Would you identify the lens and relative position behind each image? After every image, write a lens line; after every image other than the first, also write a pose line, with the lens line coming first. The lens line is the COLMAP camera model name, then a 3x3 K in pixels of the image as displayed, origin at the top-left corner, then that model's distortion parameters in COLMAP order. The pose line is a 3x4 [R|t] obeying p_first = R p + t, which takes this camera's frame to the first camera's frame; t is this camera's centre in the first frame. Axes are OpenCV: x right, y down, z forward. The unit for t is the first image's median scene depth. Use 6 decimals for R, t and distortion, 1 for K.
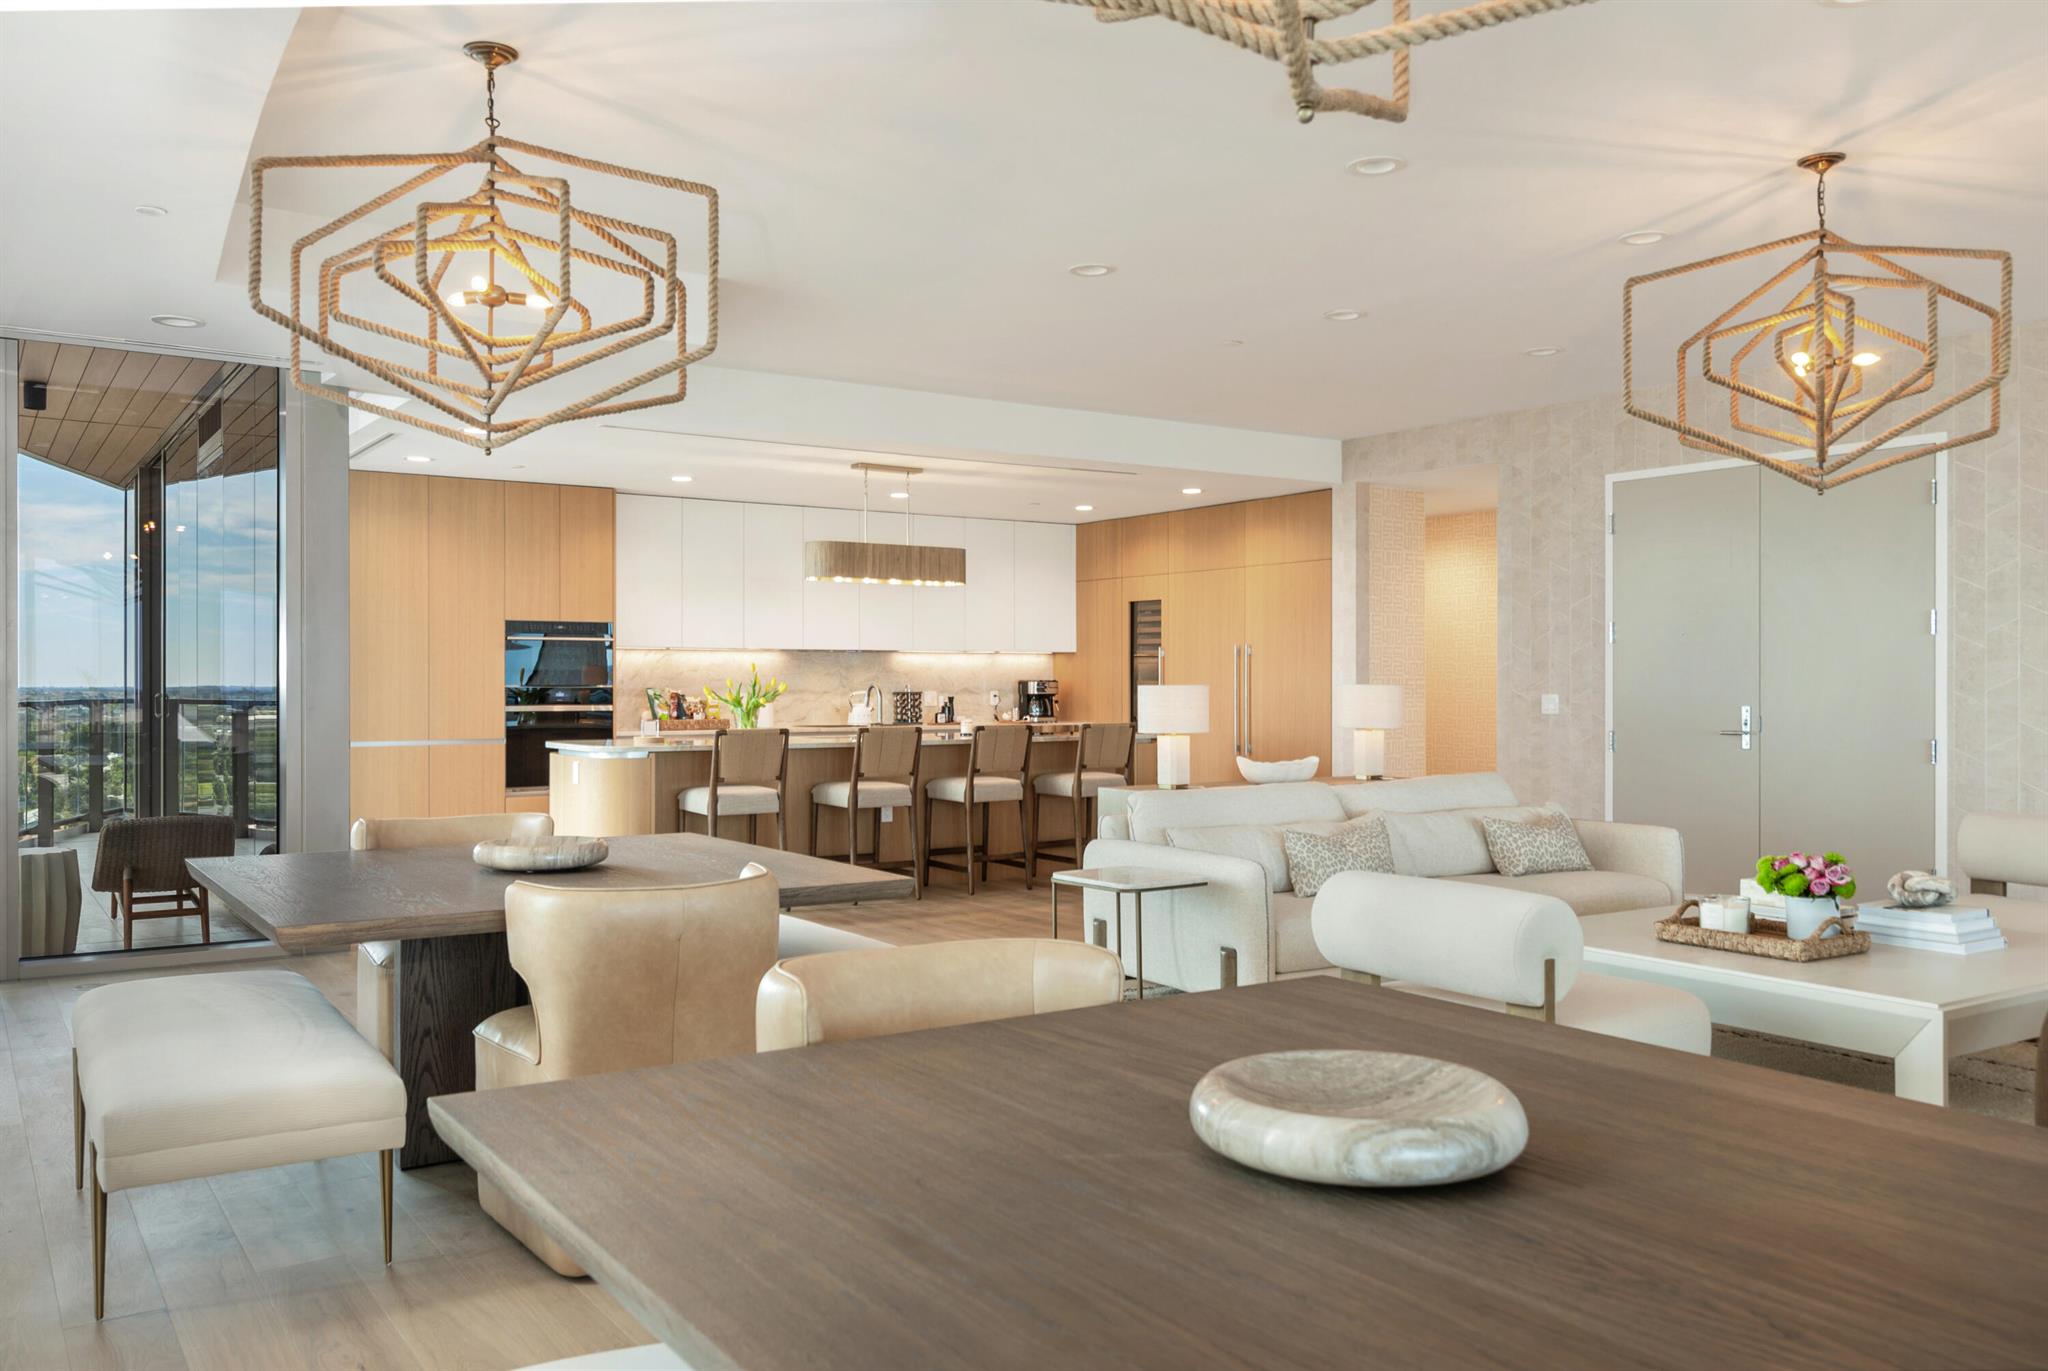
lens RADIAL K [[1579.4, 0, 1024.0], [0, 1579.4, 685.5], [0, 0, 1]] dist [-0.000988, 0.001003]
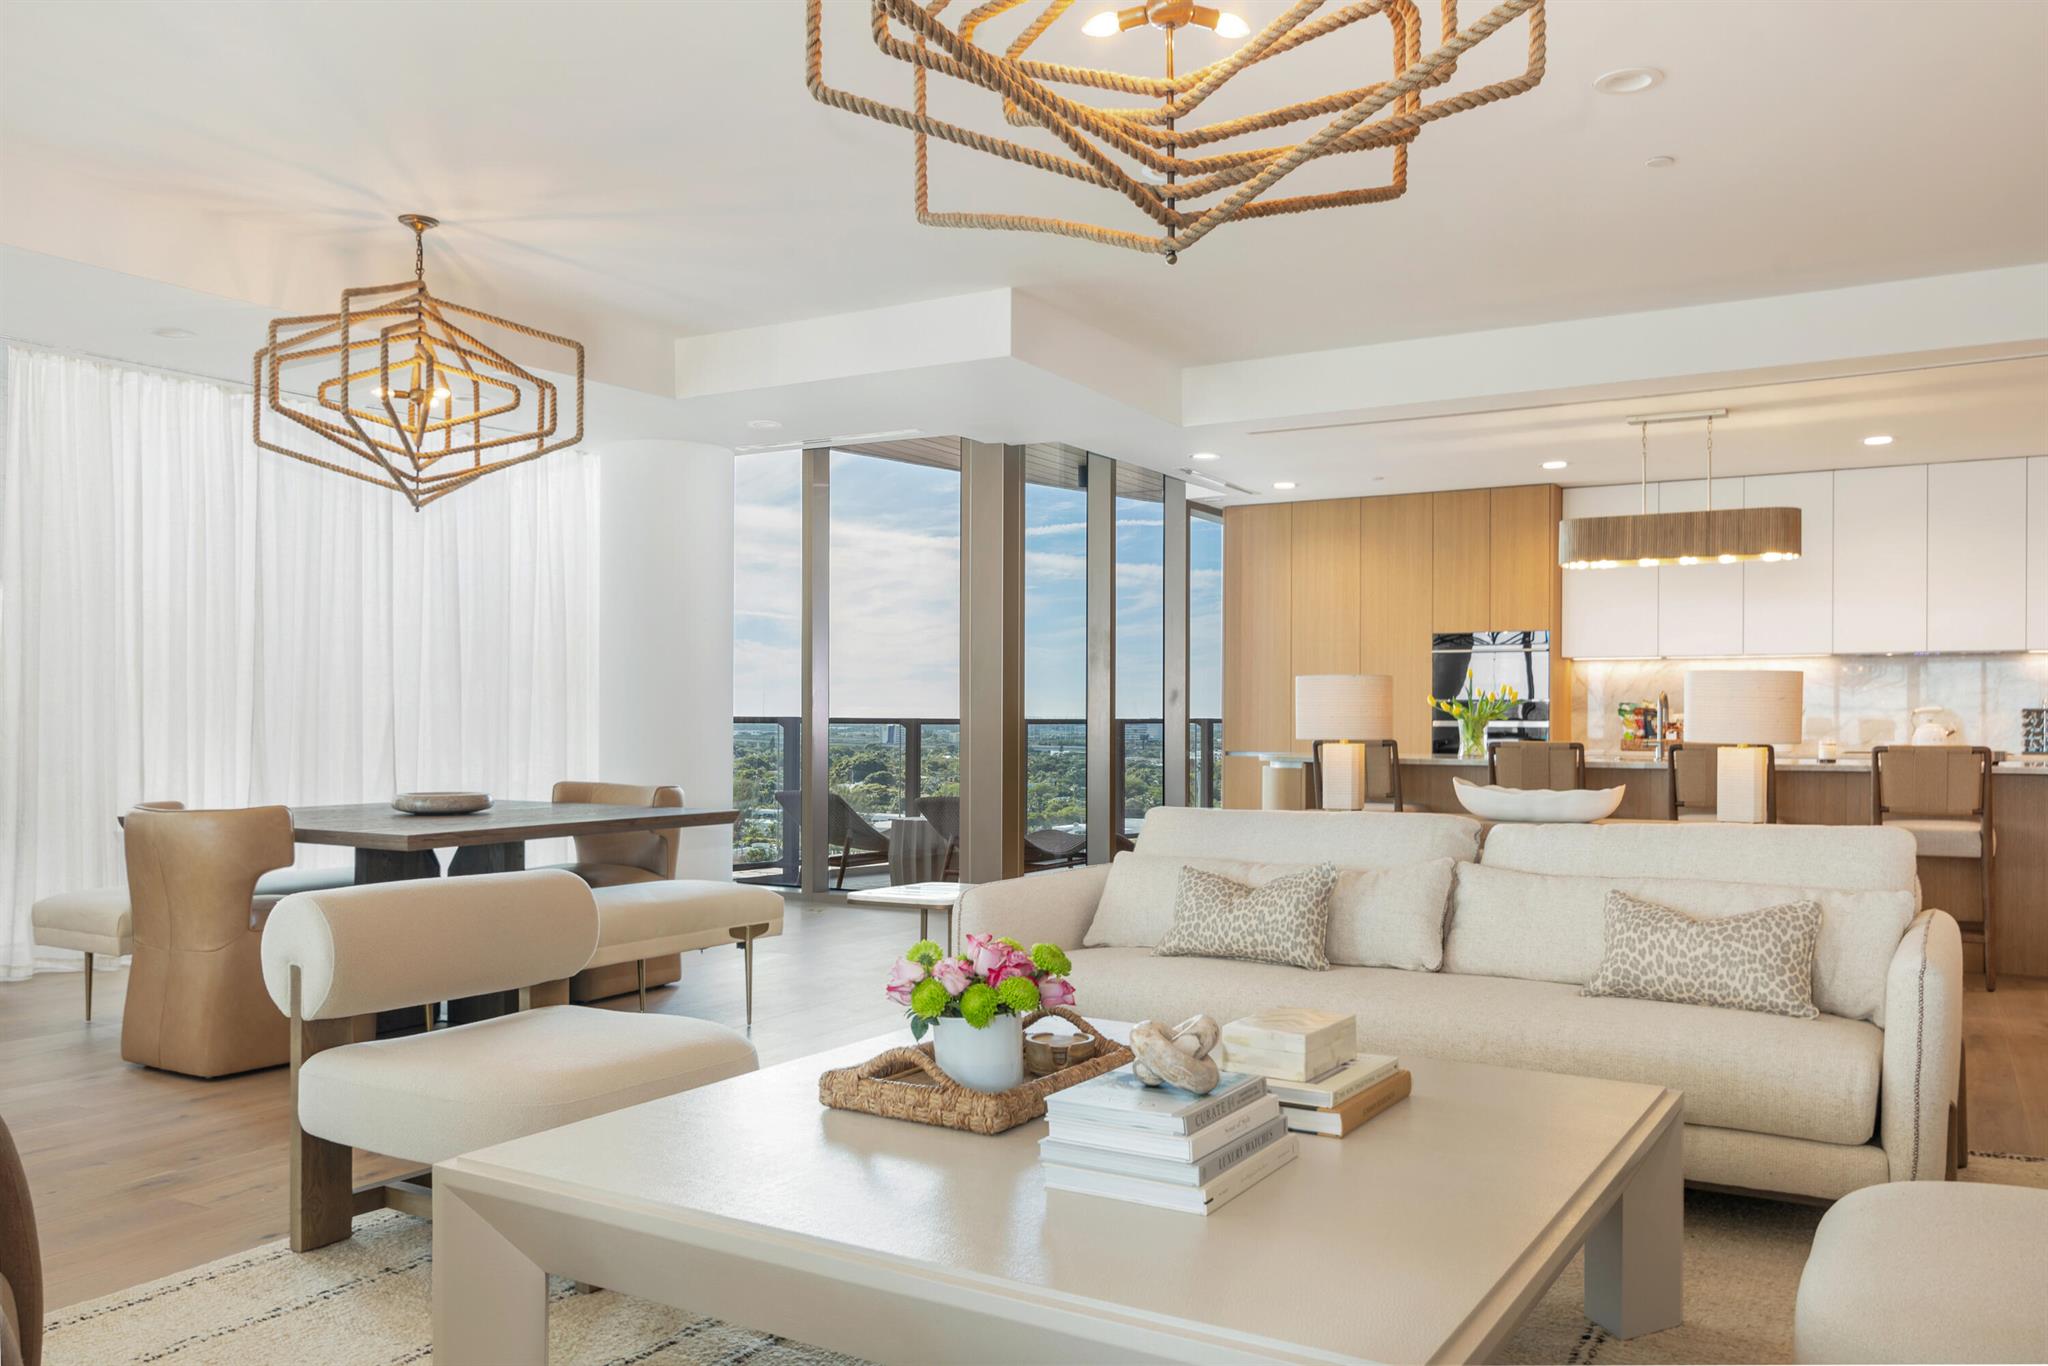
lens RADIAL K [[1567.6, 0, 1029.2], [0, 1567.6, 694.0], [0, 0, 1]] dist [-0.007123, -0.002595]
pose [[0.436319, -0.010589, -0.899730, 0.476766], [-0.006926, 0.999862, -0.015127, 0.014974], [0.899765, 0.012832, 0.436185, 0.371462]]
